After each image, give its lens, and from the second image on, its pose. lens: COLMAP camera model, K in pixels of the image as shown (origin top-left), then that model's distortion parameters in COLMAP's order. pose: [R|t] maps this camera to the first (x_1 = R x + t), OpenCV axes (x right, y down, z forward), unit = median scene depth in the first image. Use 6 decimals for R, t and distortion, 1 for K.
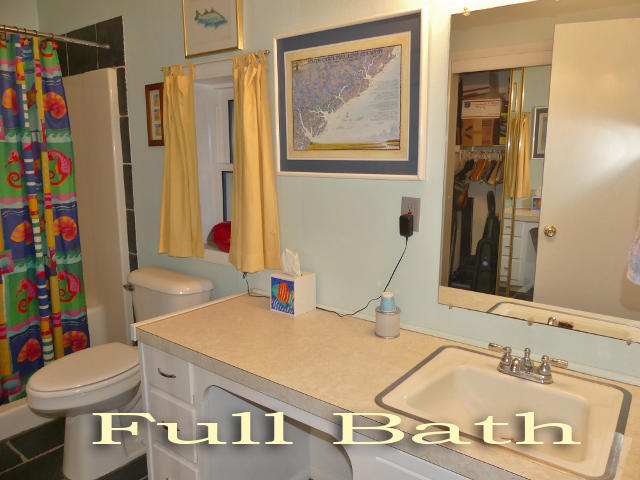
lens RADIAL K [[484.1, 0, 321.0], [0, 484.1, 238.5], [0, 0, 1]] dist [-0.019276, 0.019867]
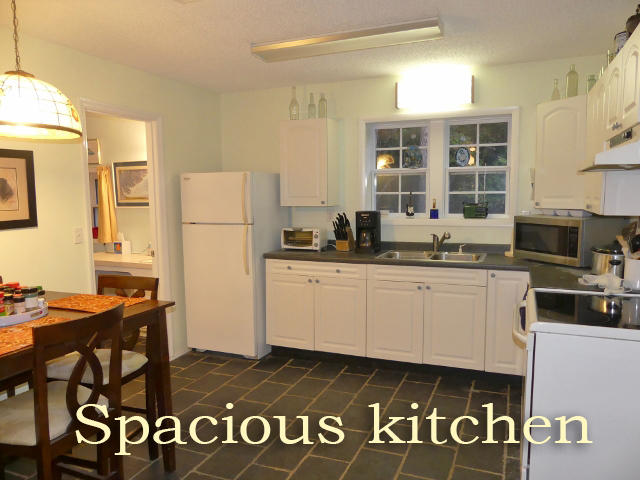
lens RADIAL K [[484.1, 0, 324.1], [0, 484.1, 241.8], [0, 0, 1]] dist [-0.019276, 0.019867]
pose [[0.964222, -0.043197, 0.261553, 0.362922], [0.062887, 0.995743, -0.067381, 0.354444], [-0.257529, 0.081419, 0.962834, -2.154836]]
